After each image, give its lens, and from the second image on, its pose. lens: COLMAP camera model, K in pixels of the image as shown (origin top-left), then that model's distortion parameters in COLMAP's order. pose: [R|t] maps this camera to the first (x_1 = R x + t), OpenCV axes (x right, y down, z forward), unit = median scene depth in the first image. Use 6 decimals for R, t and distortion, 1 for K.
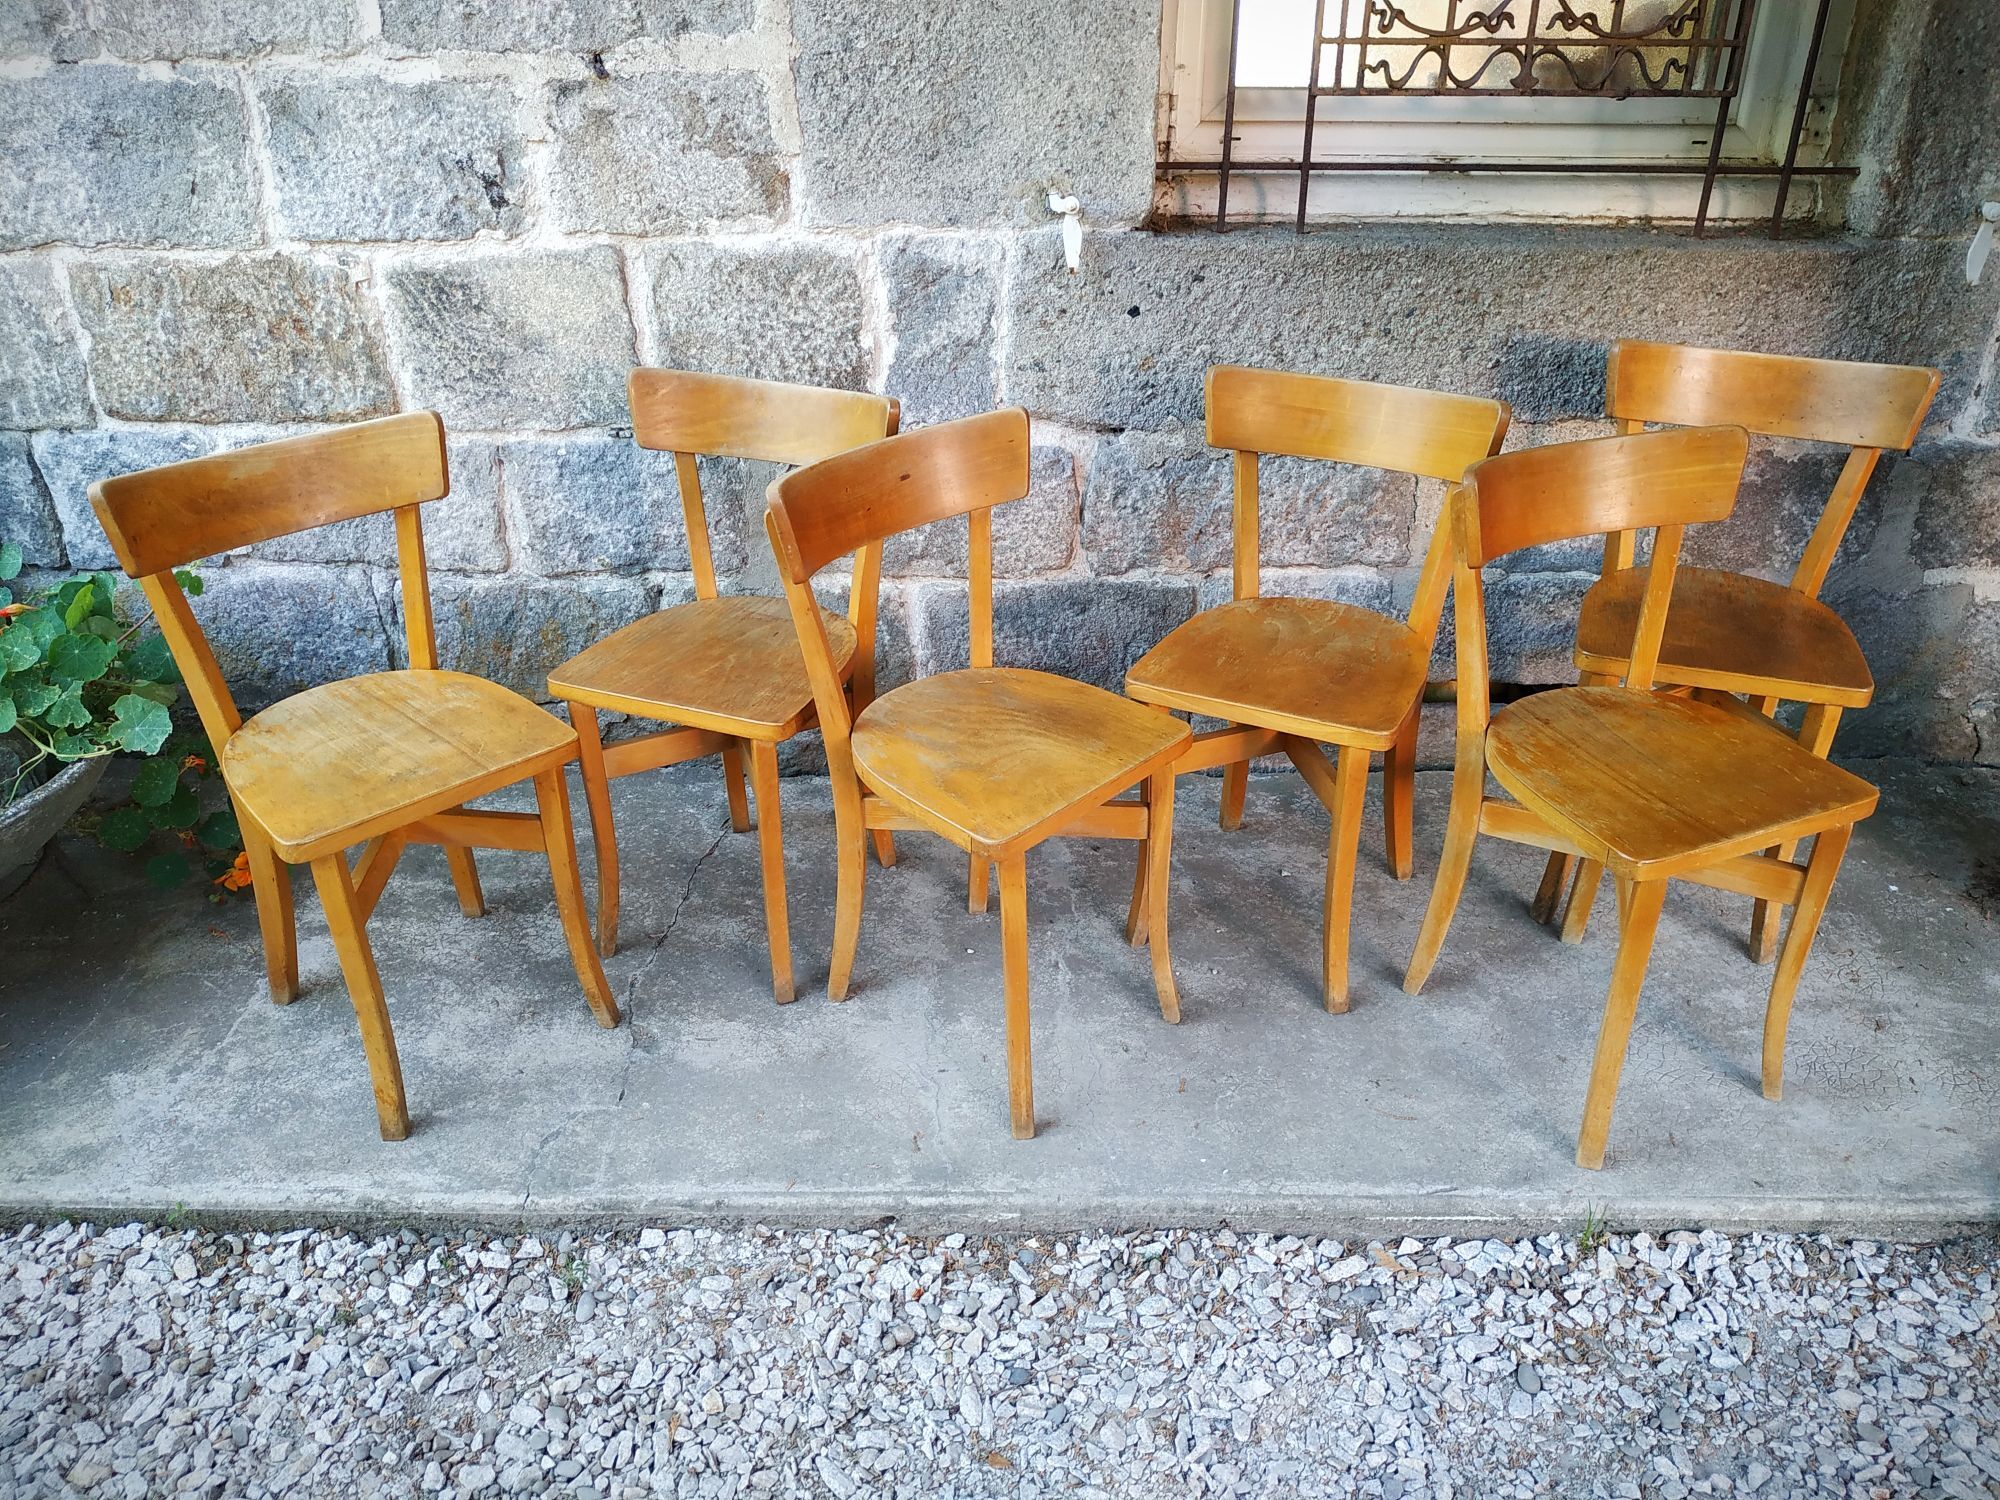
lens RADIAL K [[1464.2, 0, 994.5], [0, 1464.2, 757.1], [0, 0, 1]] dist [-0.009634, -0.004668]
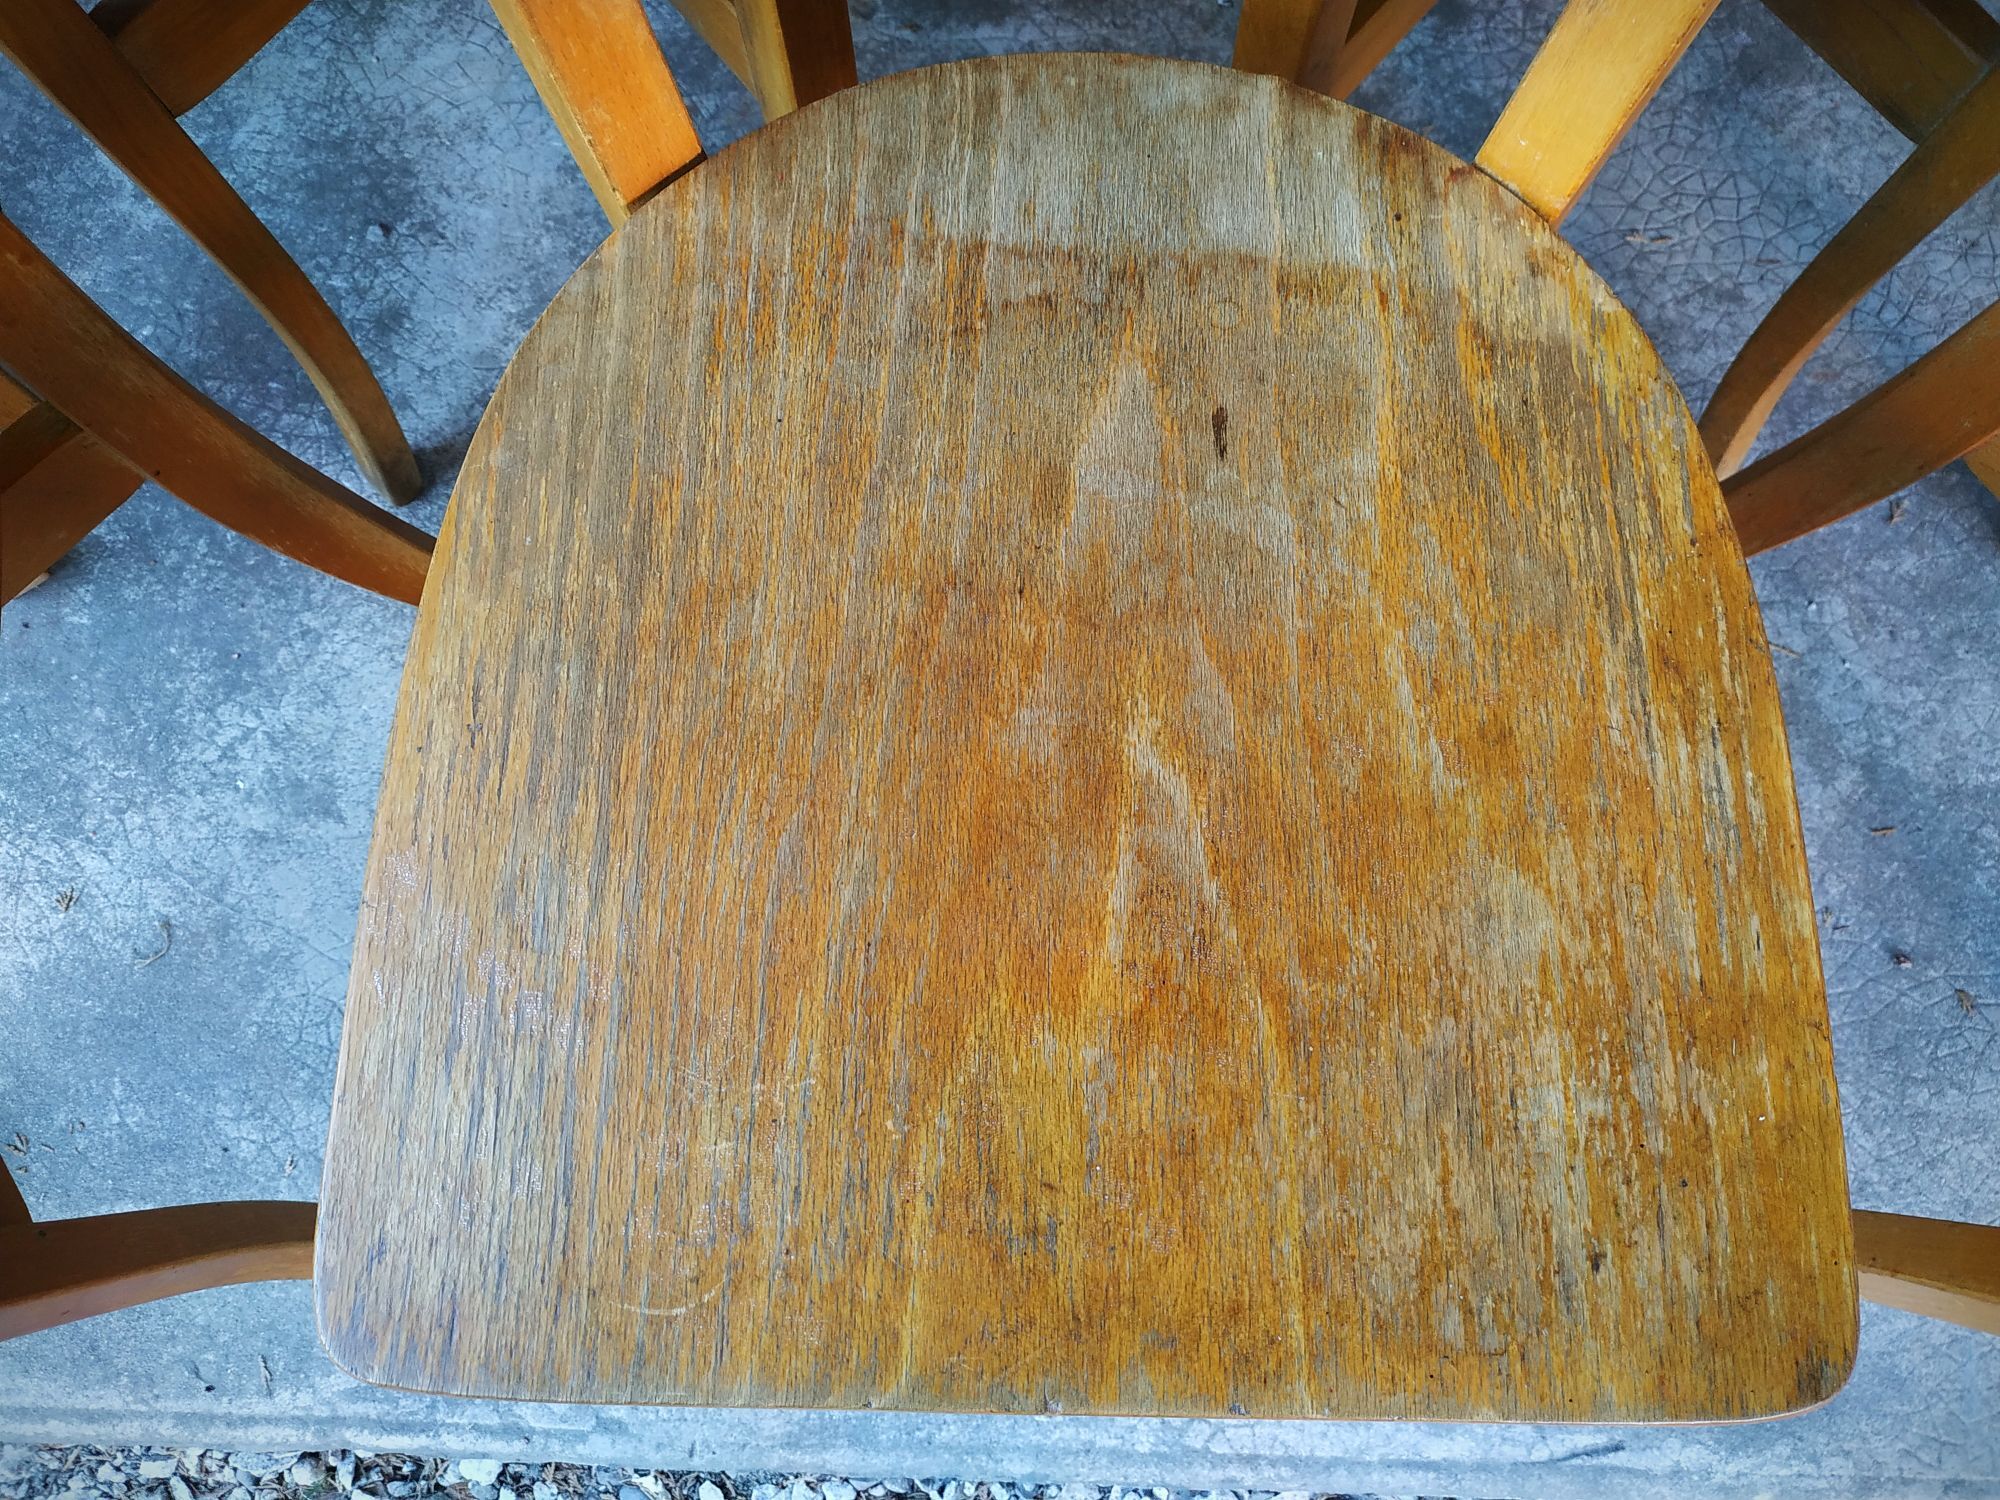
lens RADIAL K [[1464.2, 0, 987.0], [0, 1464.2, 766.1], [0, 0, 1]] dist [-0.009634, -0.004668]
pose [[0.999721, 0.021619, -0.009473, 0.102274], [-0.007507, 0.671739, 0.740750, -0.120592], [0.022377, -0.740472, 0.671714, 0.673293]]
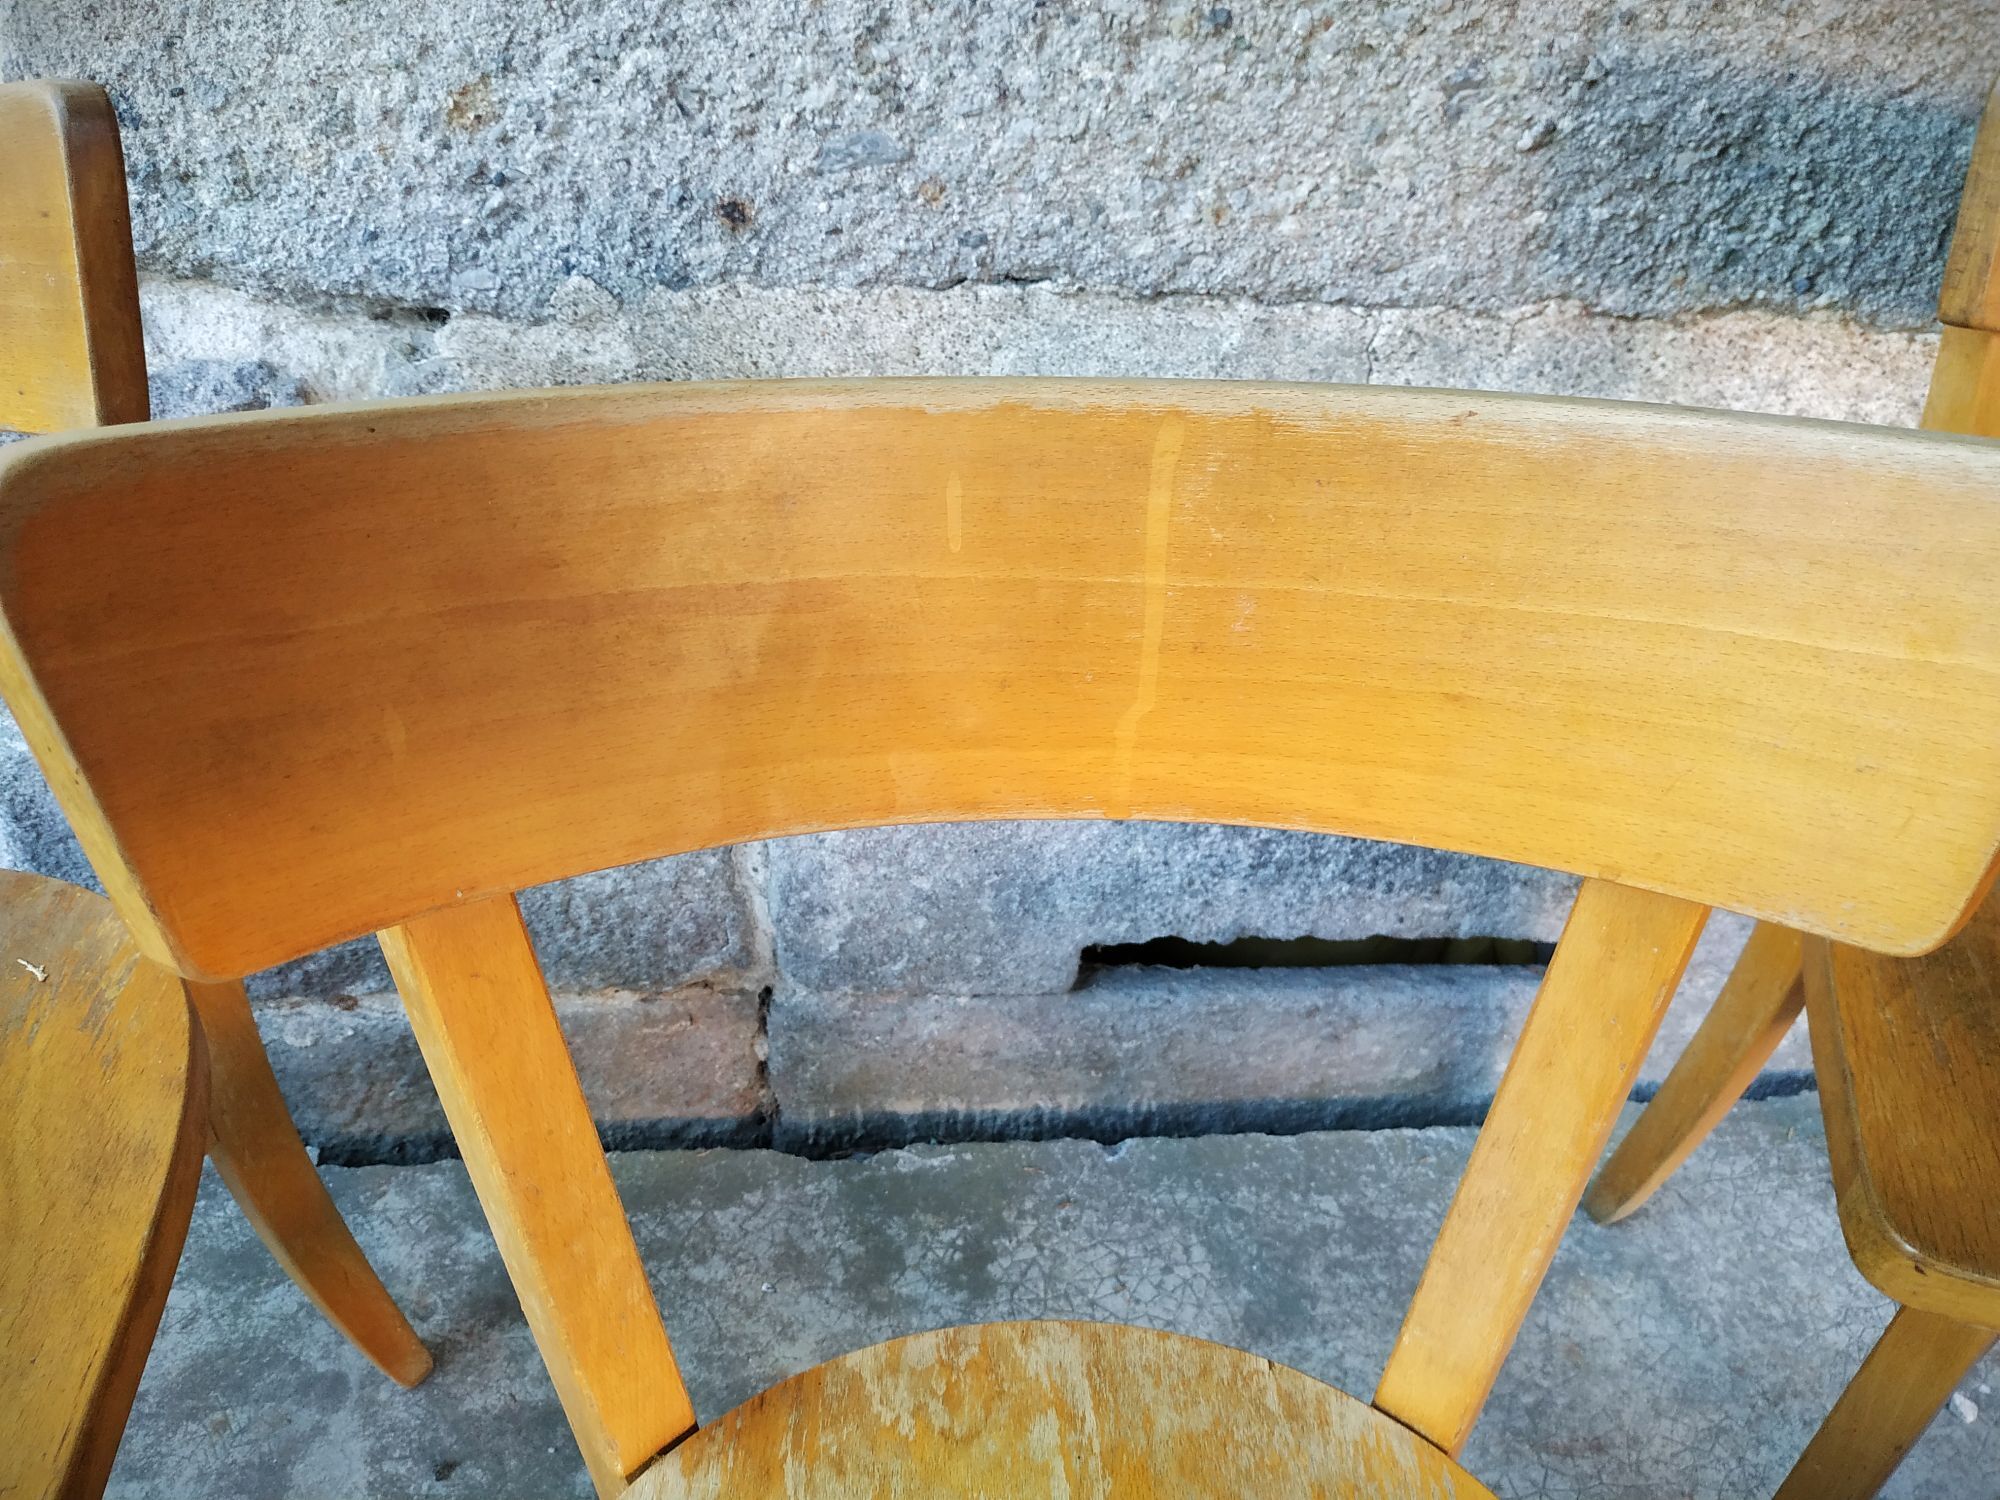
lens RADIAL K [[1464.2, 0, 997.8], [0, 1464.2, 746.7], [0, 0, 1]] dist [-0.009634, -0.004668]
pose [[0.996885, -0.006784, 0.078572, 0.197452], [-0.001214, 0.994854, 0.101311, -0.168908], [-0.078855, -0.101091, 0.991747, 0.684474]]
